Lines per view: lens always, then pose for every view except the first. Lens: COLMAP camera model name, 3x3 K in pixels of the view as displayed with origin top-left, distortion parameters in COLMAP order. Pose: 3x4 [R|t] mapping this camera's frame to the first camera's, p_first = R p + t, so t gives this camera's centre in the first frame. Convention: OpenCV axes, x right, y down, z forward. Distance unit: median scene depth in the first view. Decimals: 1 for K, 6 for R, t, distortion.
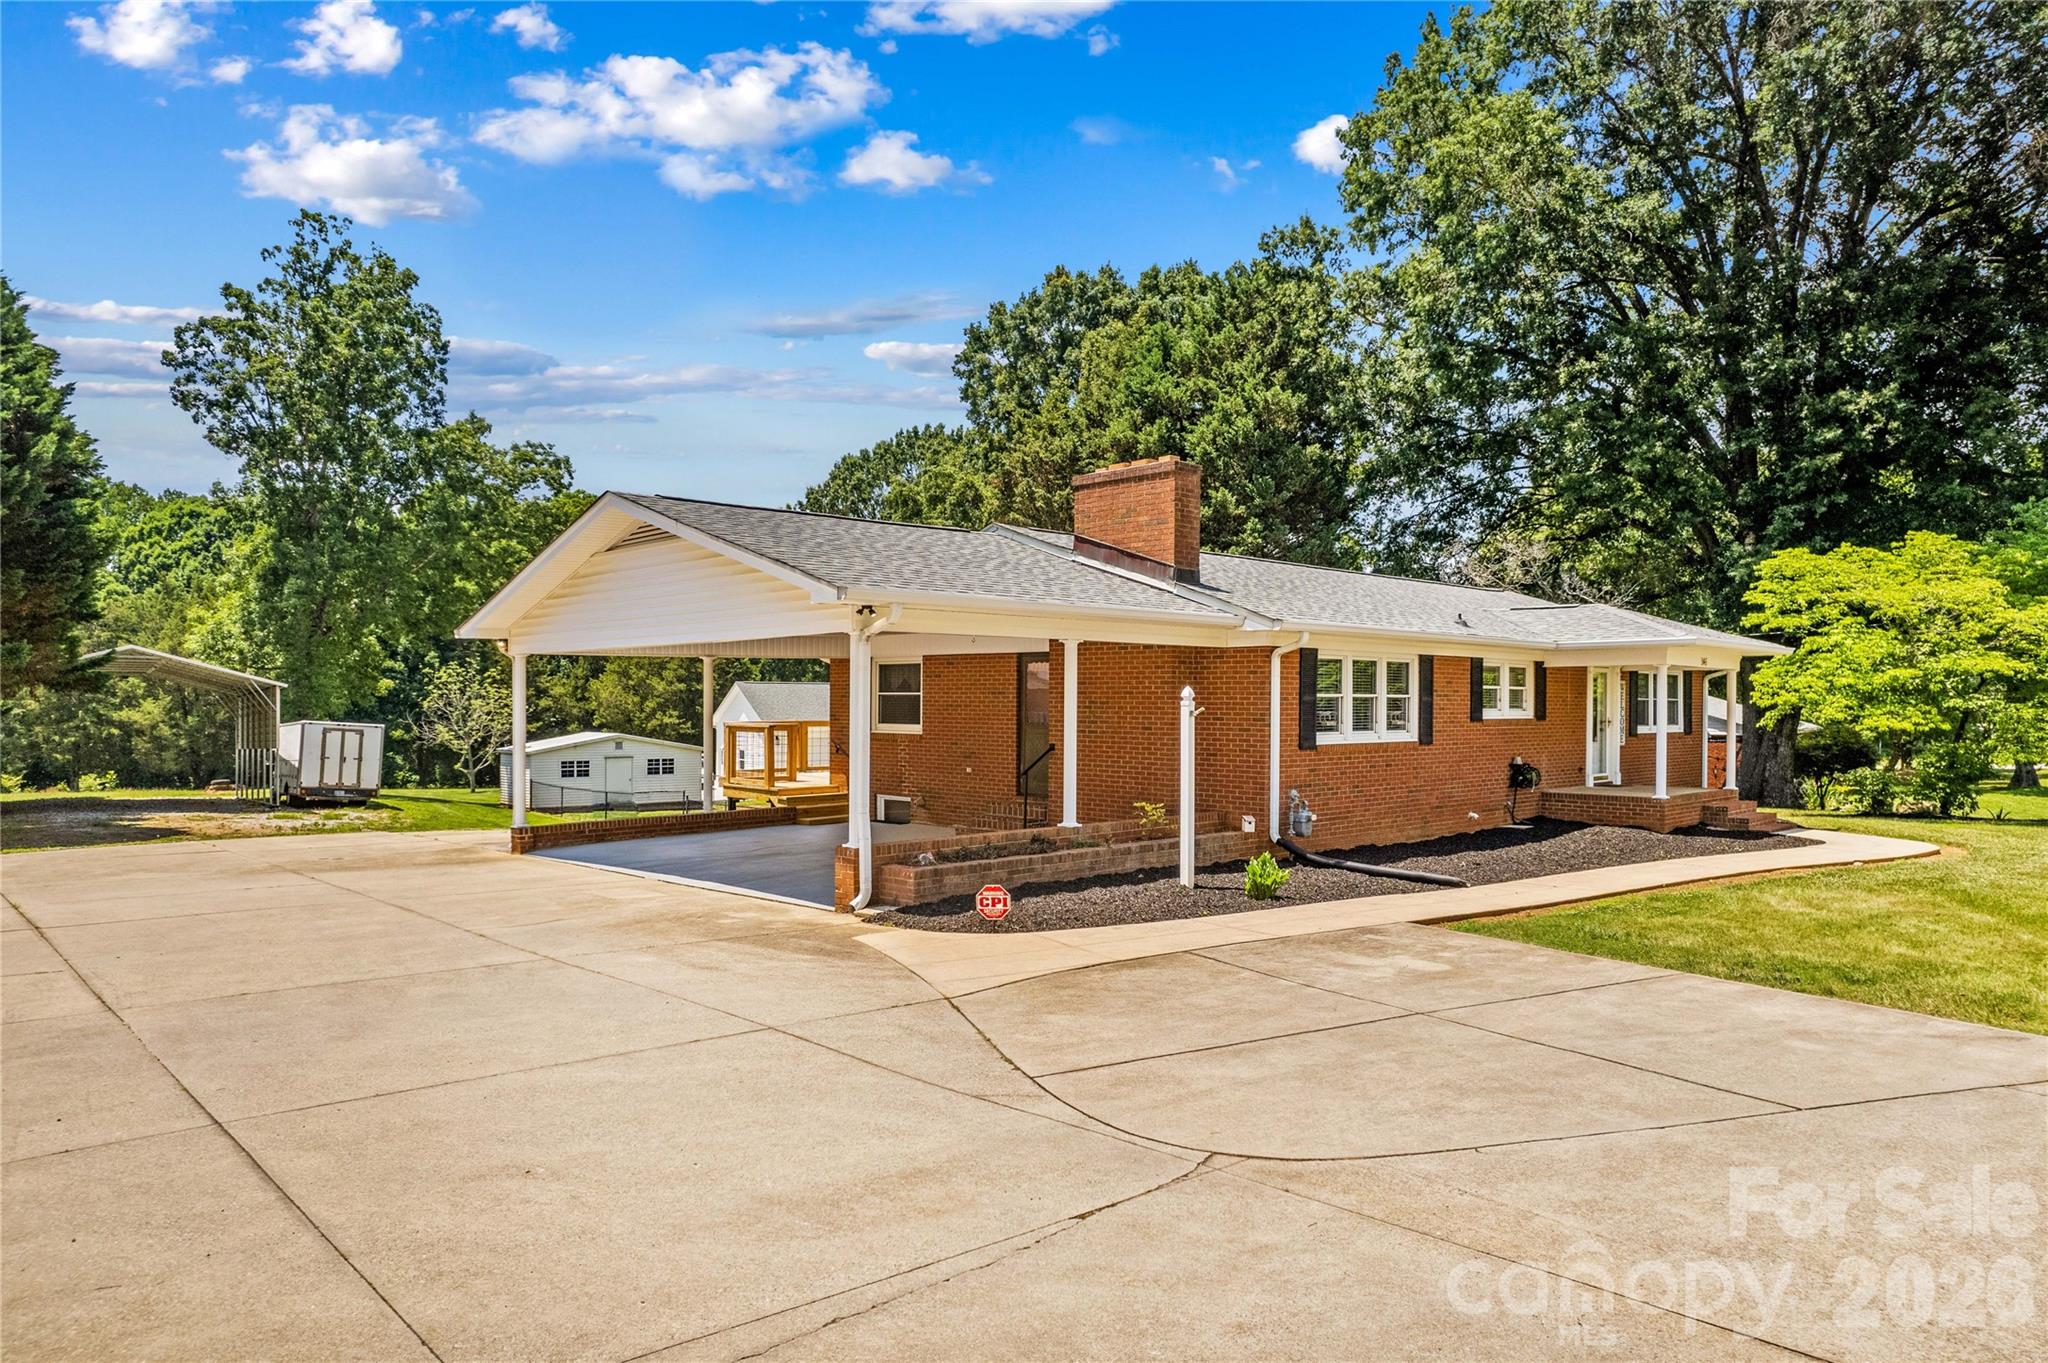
lens RADIAL K [[1343.1, 0, 1024.0], [0, 1343.1, 681.5], [0, 0, 1]] dist [-0.068651, 0.087218]
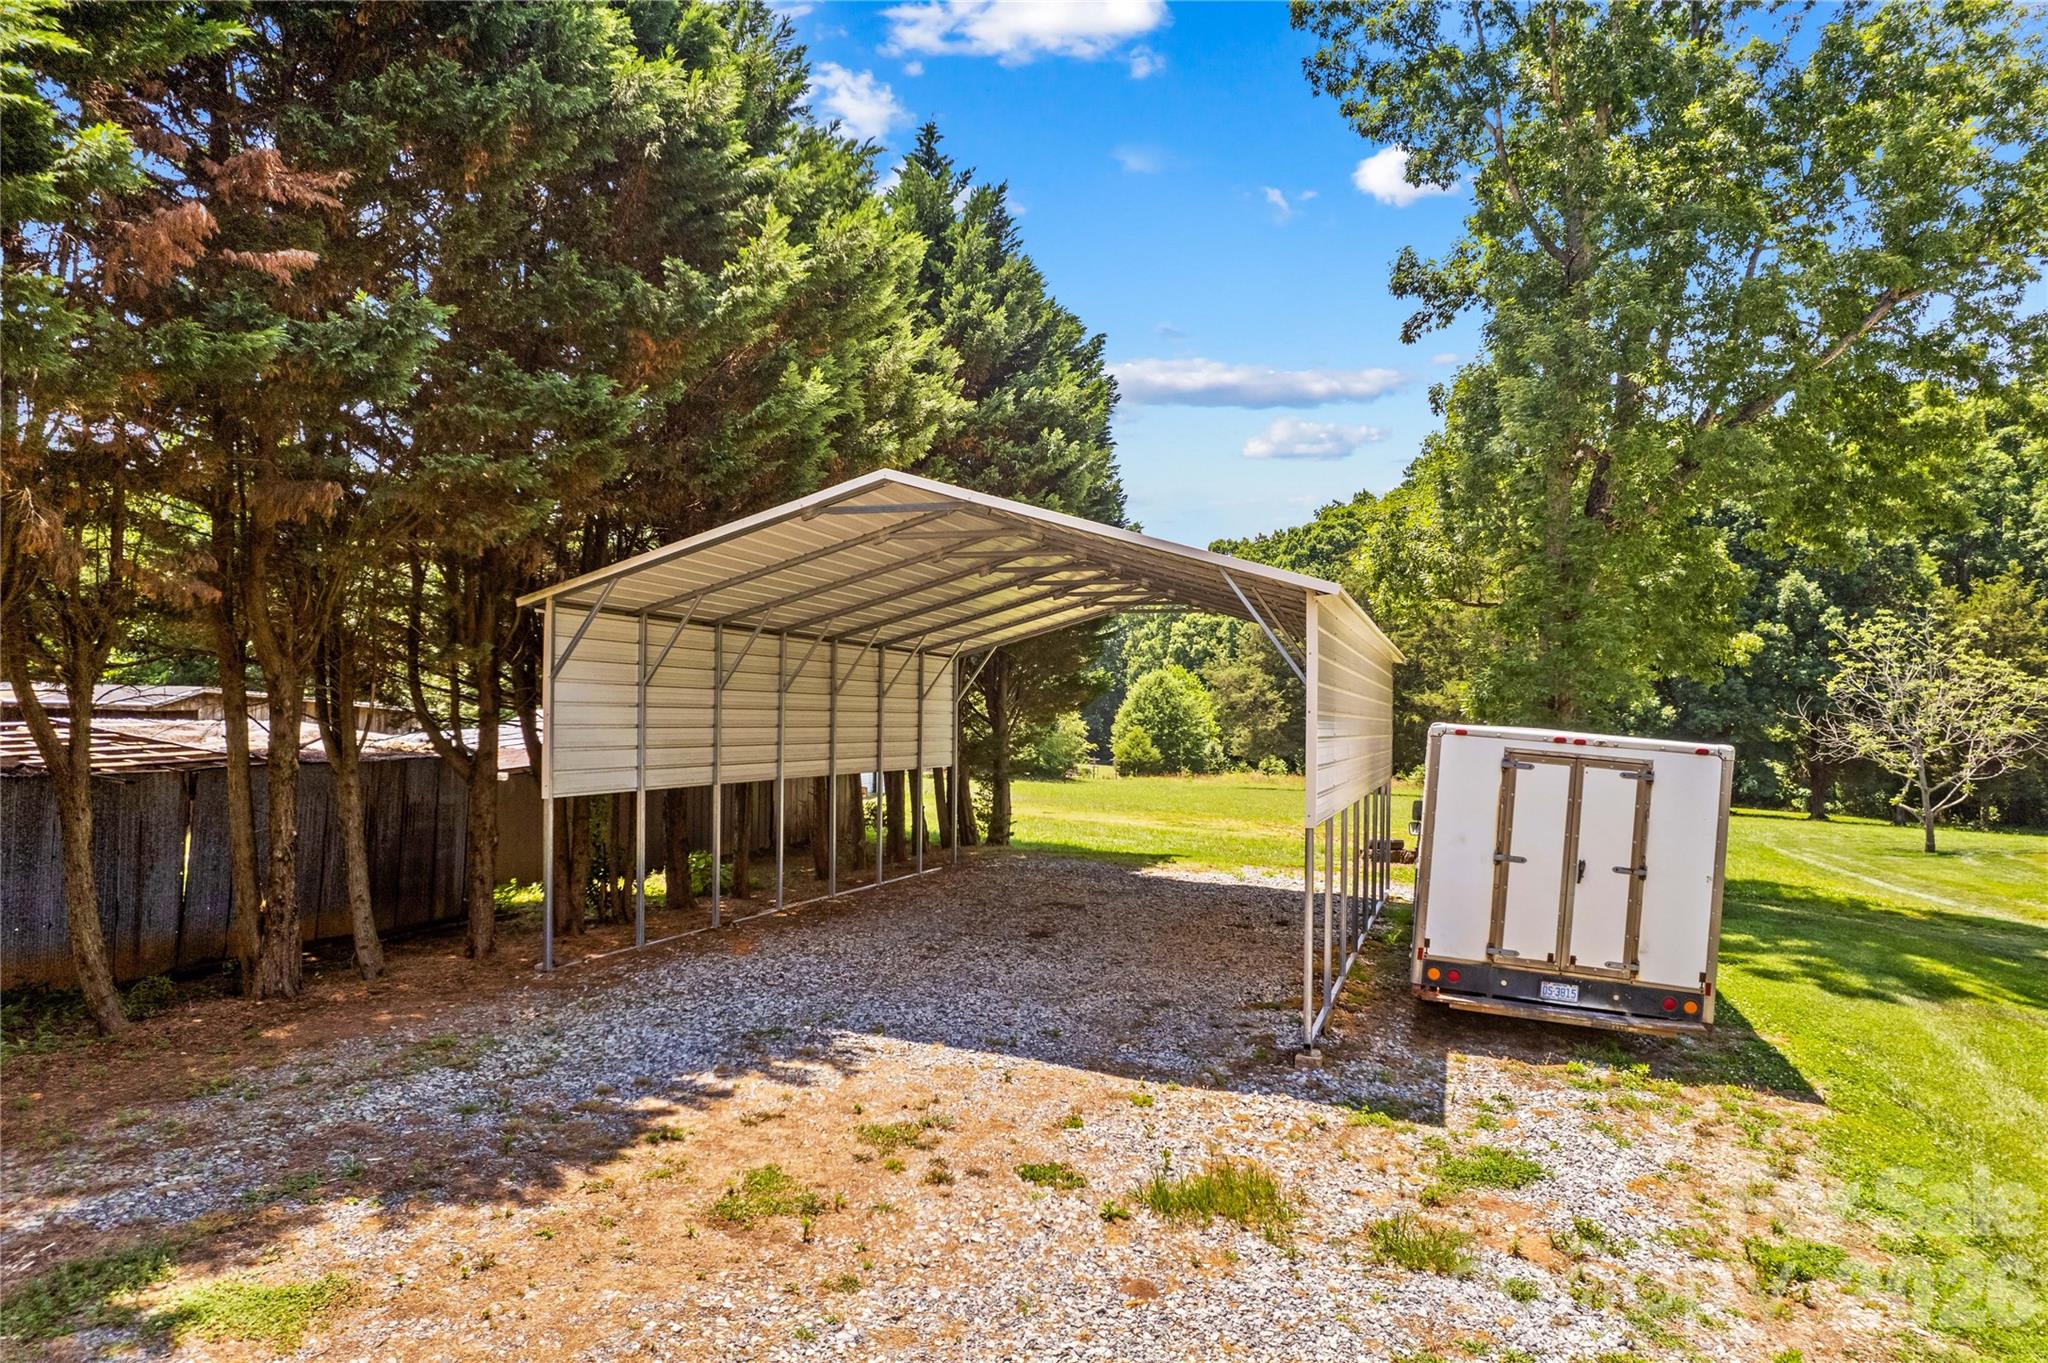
lens RADIAL K [[1286.5, 0, 1019.1], [0, 1286.5, 668.7], [0, 0, 1]] dist [-0.060772, 0.082772]
pose [[0.560009, -0.004721, -0.828473, -0.248329], [0.003782, 0.999988, -0.003142, 0.012581], [0.828478, -0.001373, 0.560020, 0.522821]]
